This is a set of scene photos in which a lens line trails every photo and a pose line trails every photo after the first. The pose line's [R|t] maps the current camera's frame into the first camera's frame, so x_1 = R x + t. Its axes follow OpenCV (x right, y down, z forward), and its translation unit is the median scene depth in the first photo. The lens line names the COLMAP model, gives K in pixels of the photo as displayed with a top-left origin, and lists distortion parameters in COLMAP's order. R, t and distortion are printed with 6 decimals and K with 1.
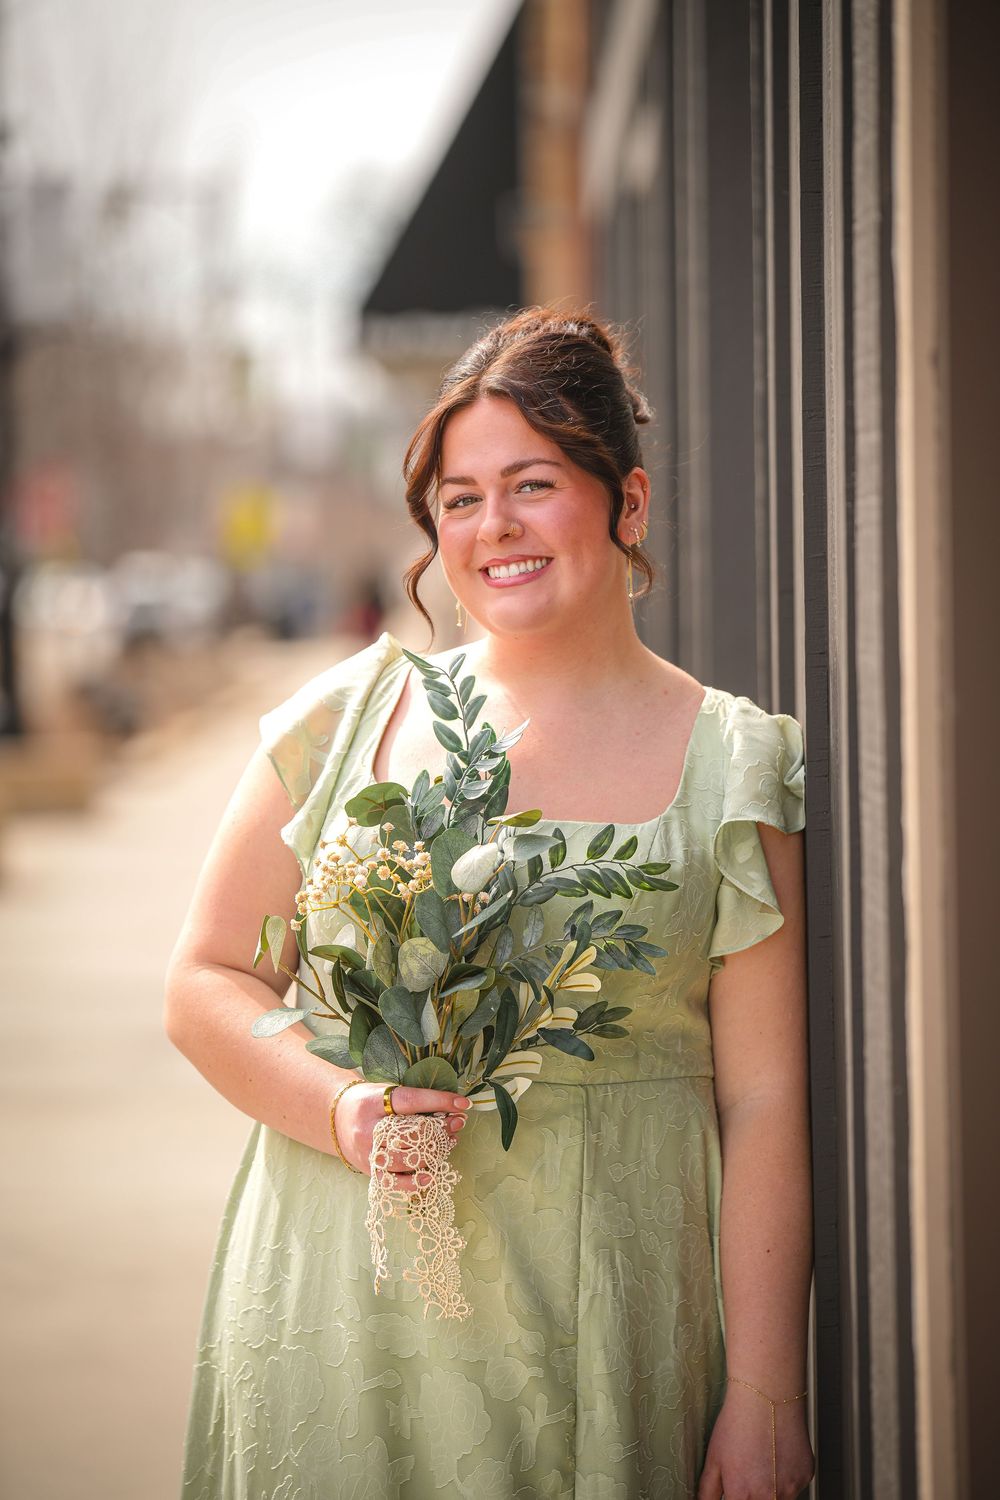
lens RADIAL K [[6151.9, 0, 493.8], [0, 6151.9, 749.4], [0, 0, 1]] dist [2.908643, 0.000000]
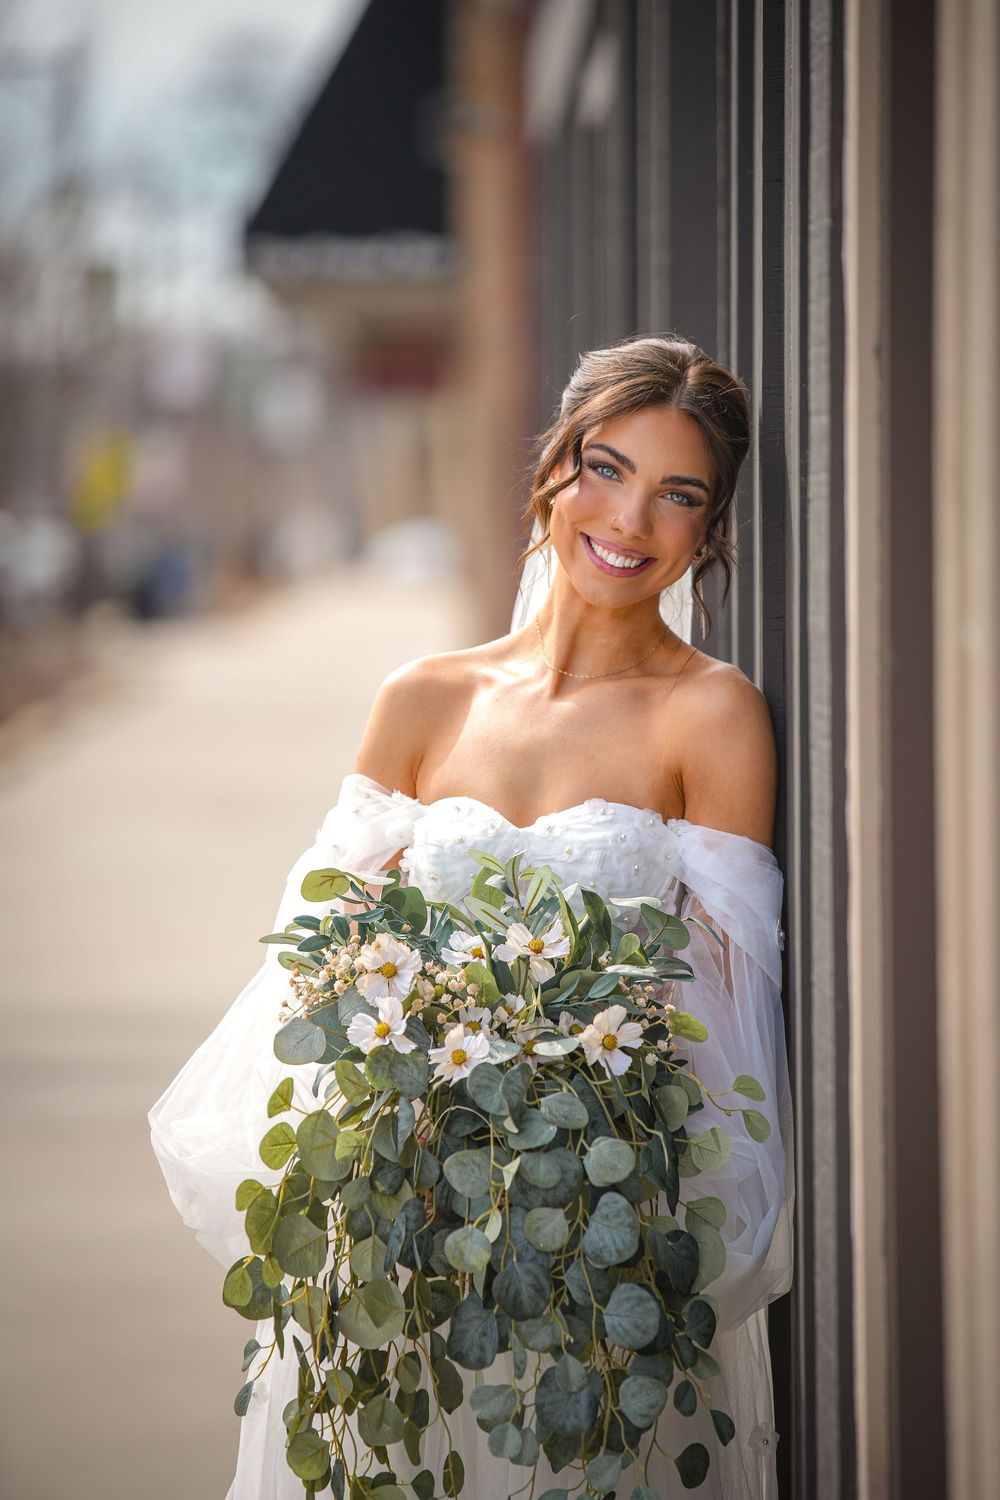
lens RADIAL K [[7836.1, 0, 505.3], [0, 7836.1, 748.9], [0, 0, 1]] dist [6.476798, 0.000000]
pose [[0.999843, 0.008009, 0.015827, -0.017656], [-0.007971, 0.999965, -0.002444, 0.012300], [-0.015846, 0.002317, 0.999872, -0.411252]]
